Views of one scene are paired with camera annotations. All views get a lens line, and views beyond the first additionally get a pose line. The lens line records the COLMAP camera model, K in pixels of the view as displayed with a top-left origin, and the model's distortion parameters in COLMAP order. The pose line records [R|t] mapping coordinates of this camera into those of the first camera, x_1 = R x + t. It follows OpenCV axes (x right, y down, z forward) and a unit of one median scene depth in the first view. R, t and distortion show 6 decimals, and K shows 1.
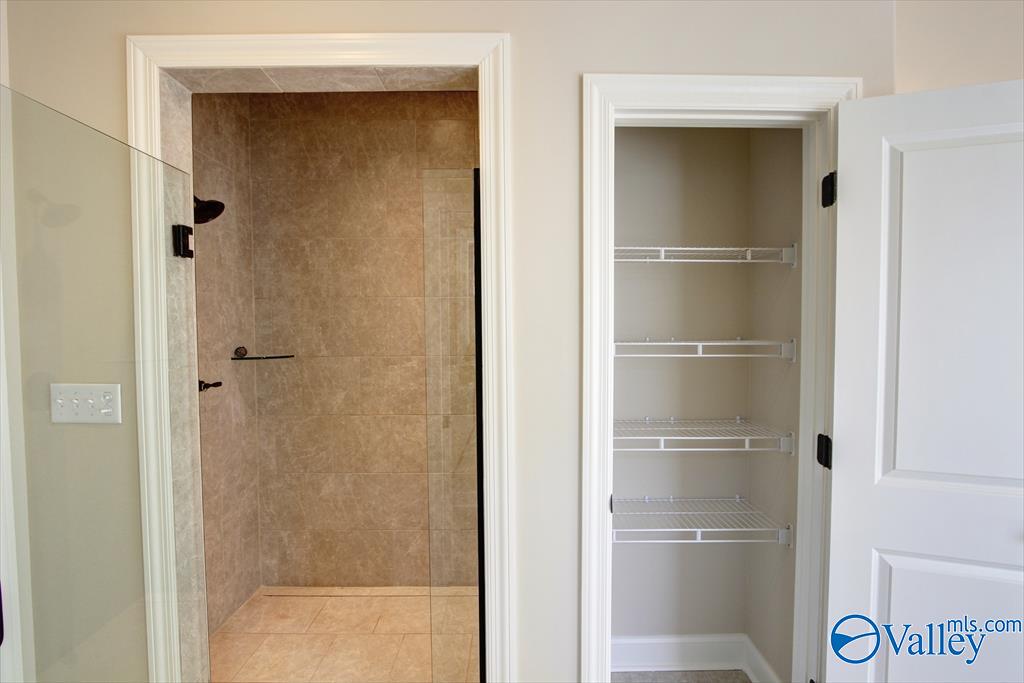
lens RADIAL K [[473.2, 0, 515.4], [0, 473.2, 343.6], [0, 0, 1]] dist [-0.018951, 0.000367]
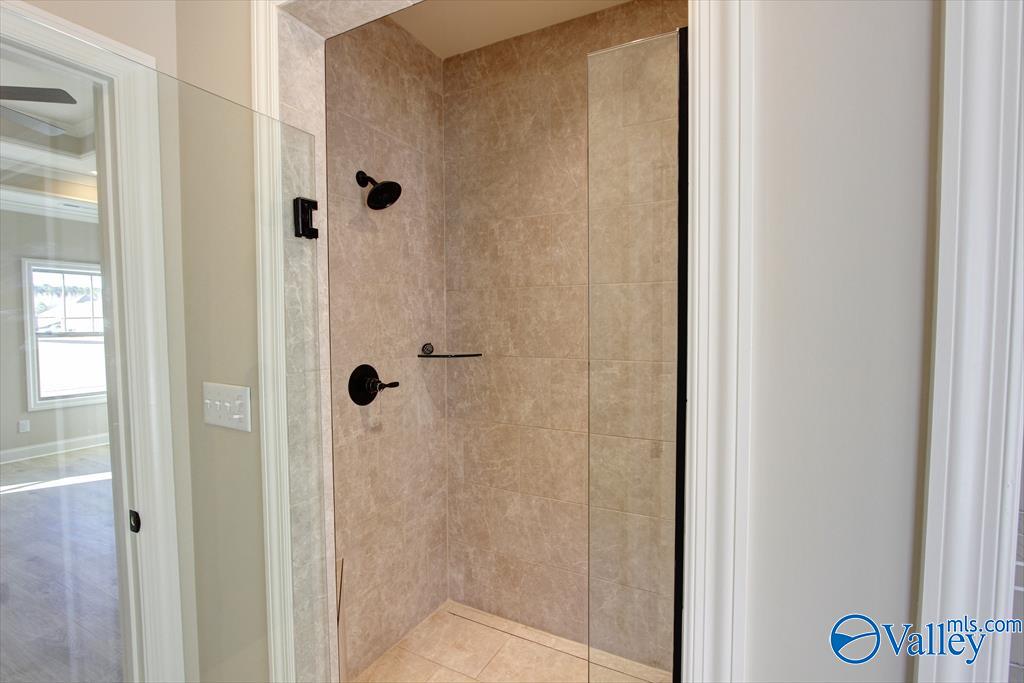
lens RADIAL K [[473.2, 0, 515.4], [0, 473.2, 343.6], [0, 0, 1]] dist [-0.018951, 0.000367]
pose [[0.881895, 0.025025, -0.470782, 0.004254], [-0.018961, 0.999665, 0.017621, -0.011247], [0.471065, -0.006613, 0.882074, 0.246800]]
